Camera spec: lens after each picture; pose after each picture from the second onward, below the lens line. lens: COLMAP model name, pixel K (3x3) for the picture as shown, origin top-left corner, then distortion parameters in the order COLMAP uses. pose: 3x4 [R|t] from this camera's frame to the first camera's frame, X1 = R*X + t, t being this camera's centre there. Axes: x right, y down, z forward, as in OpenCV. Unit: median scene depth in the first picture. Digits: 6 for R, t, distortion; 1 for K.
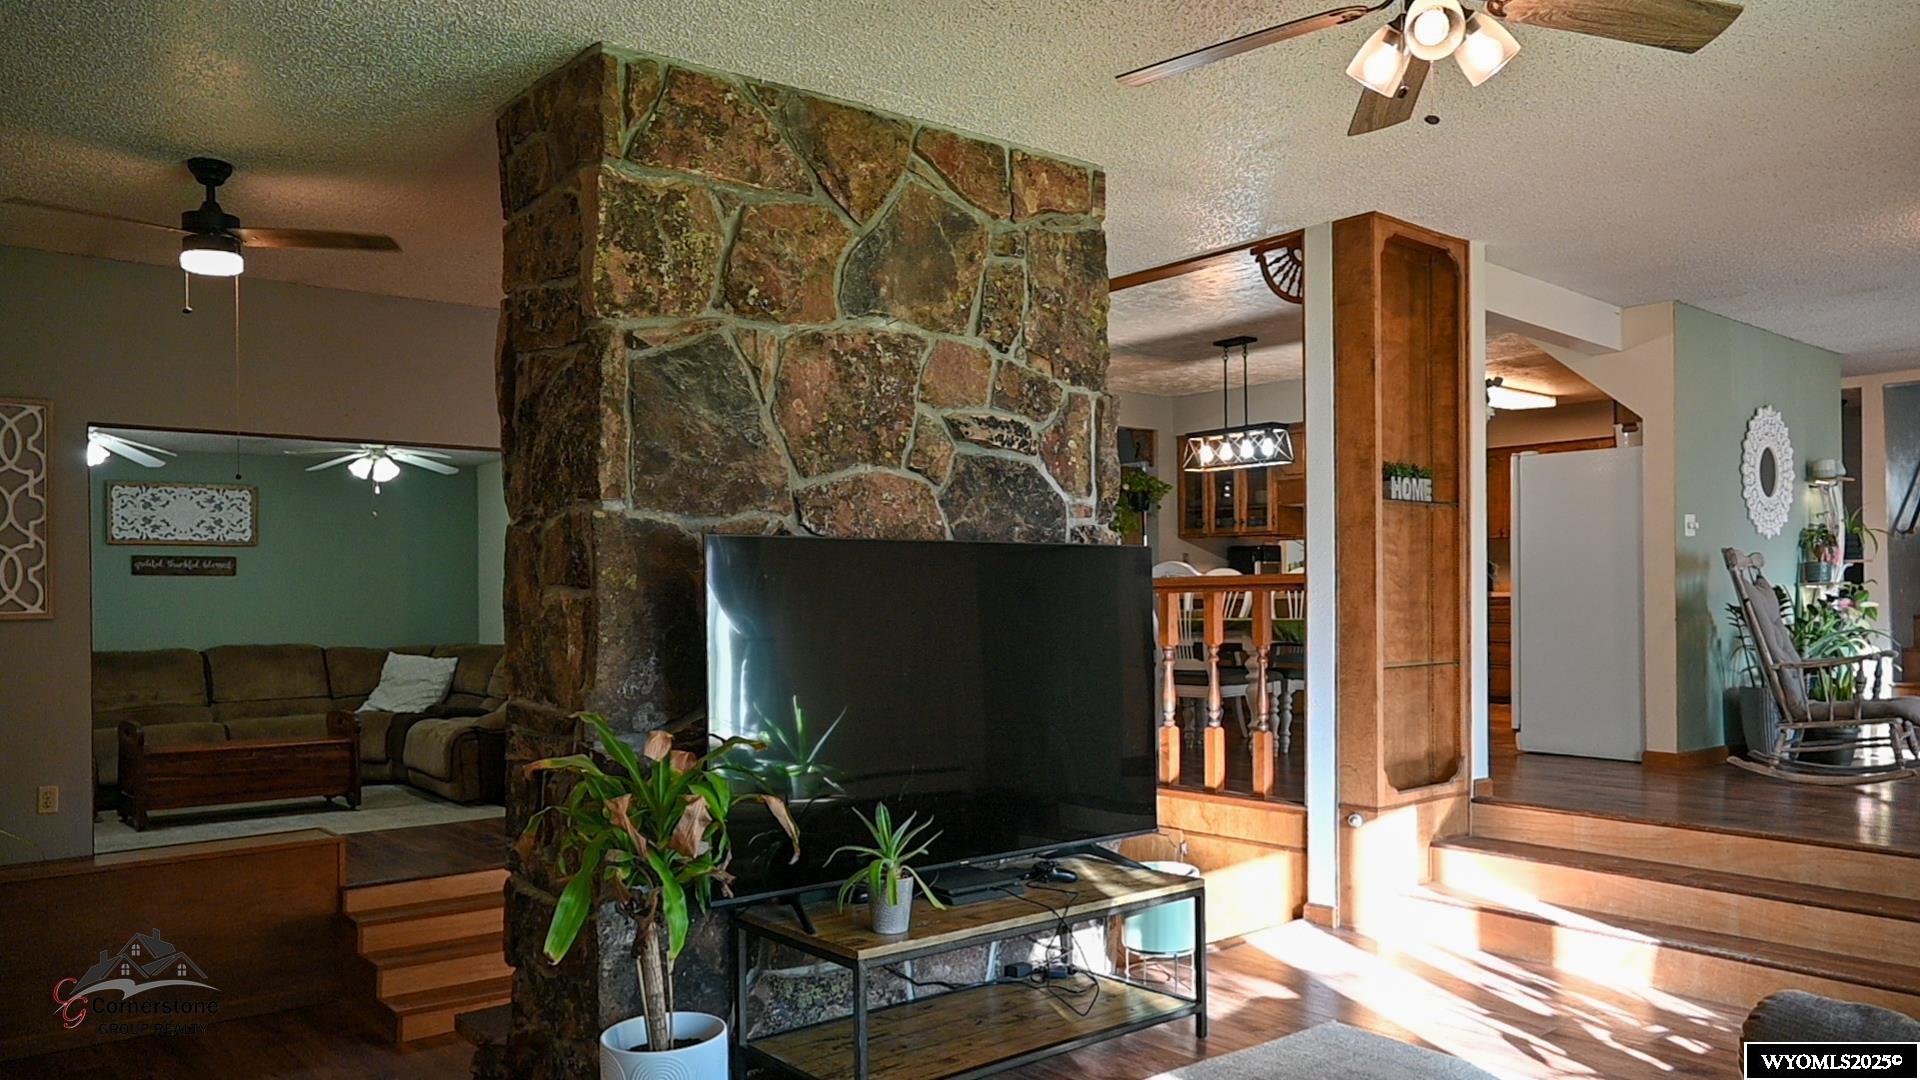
lens RADIAL K [[1336.6, 0, 961.6], [0, 1336.6, 545.3], [0, 0, 1]] dist [-0.000081, 0.000289]
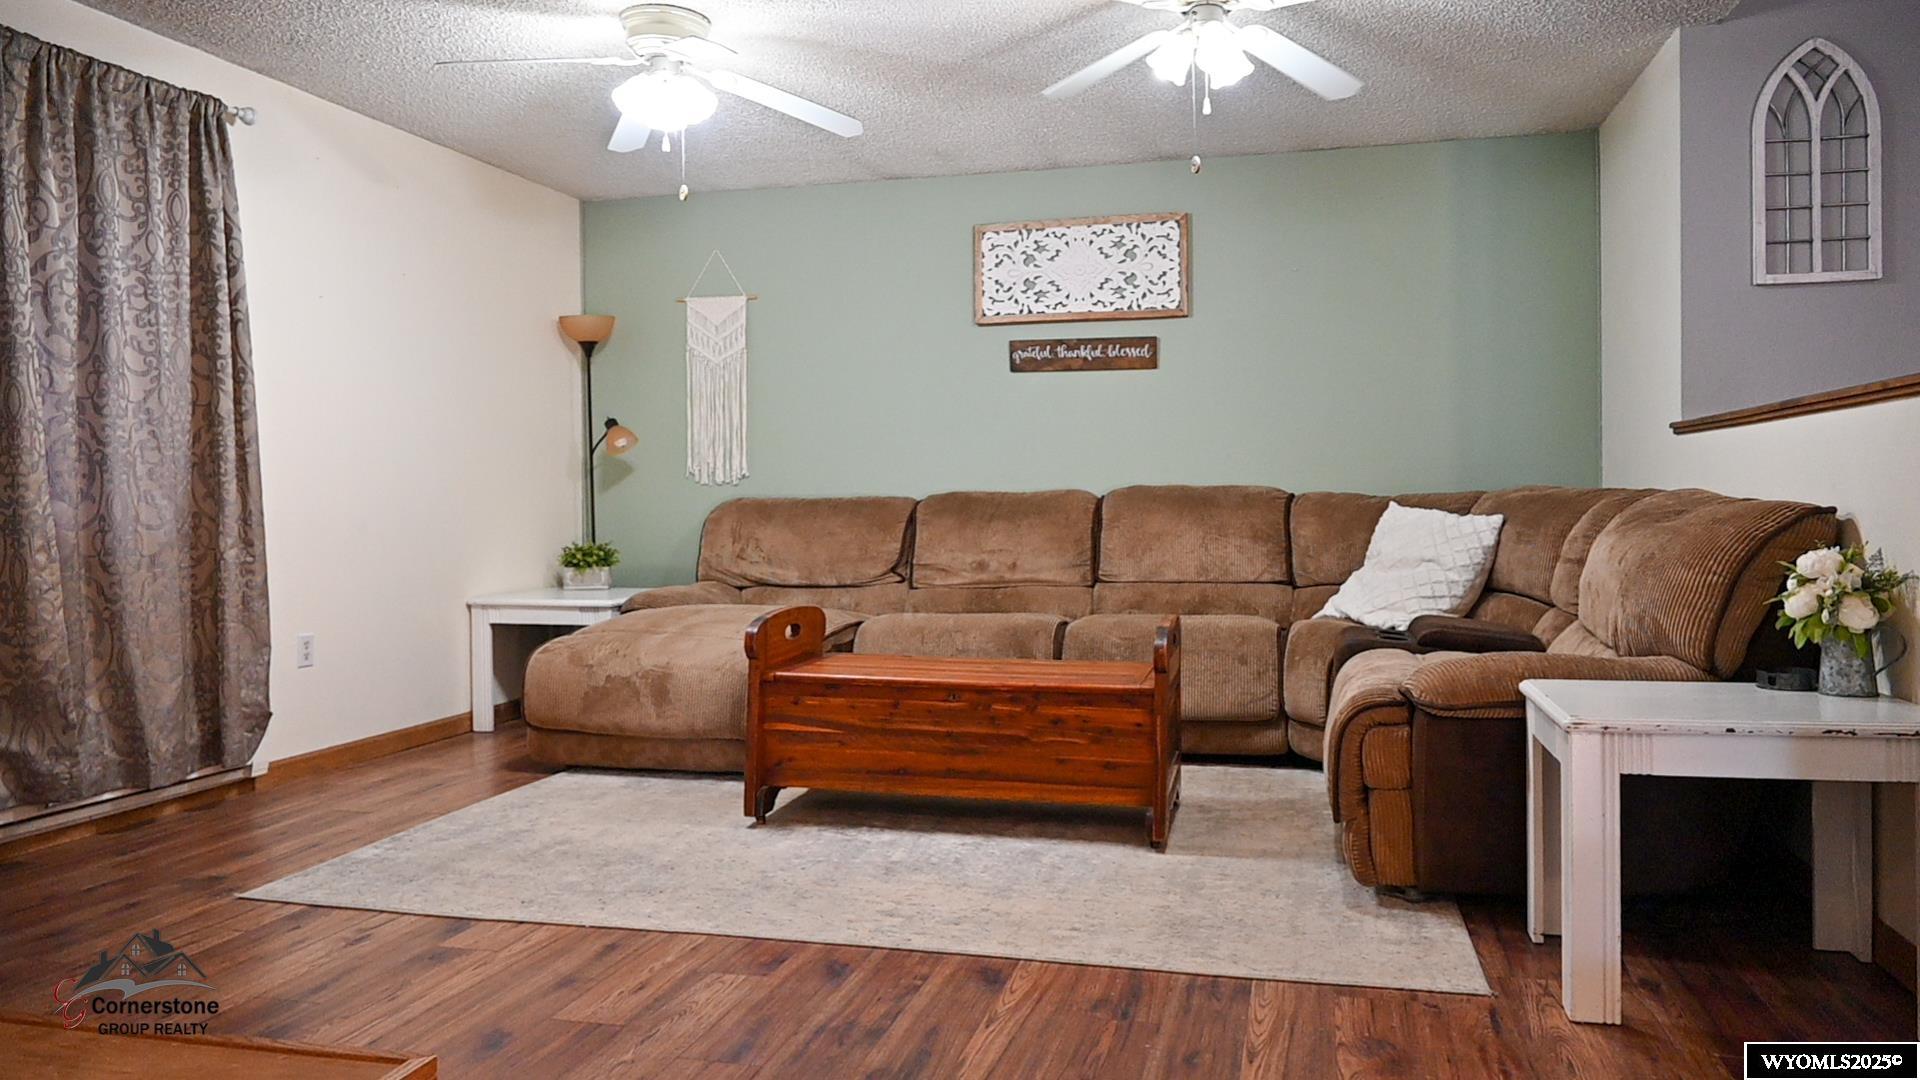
lens RADIAL K [[1336.6, 0, 978.6], [0, 1336.6, 495.8], [0, 0, 1]] dist [-0.000081, 0.000289]
pose [[0.595926, 0.007990, -0.803000, -0.119742], [0.031551, 0.998945, 0.033354, 0.057404], [0.802419, -0.045212, 0.595046, 0.593566]]
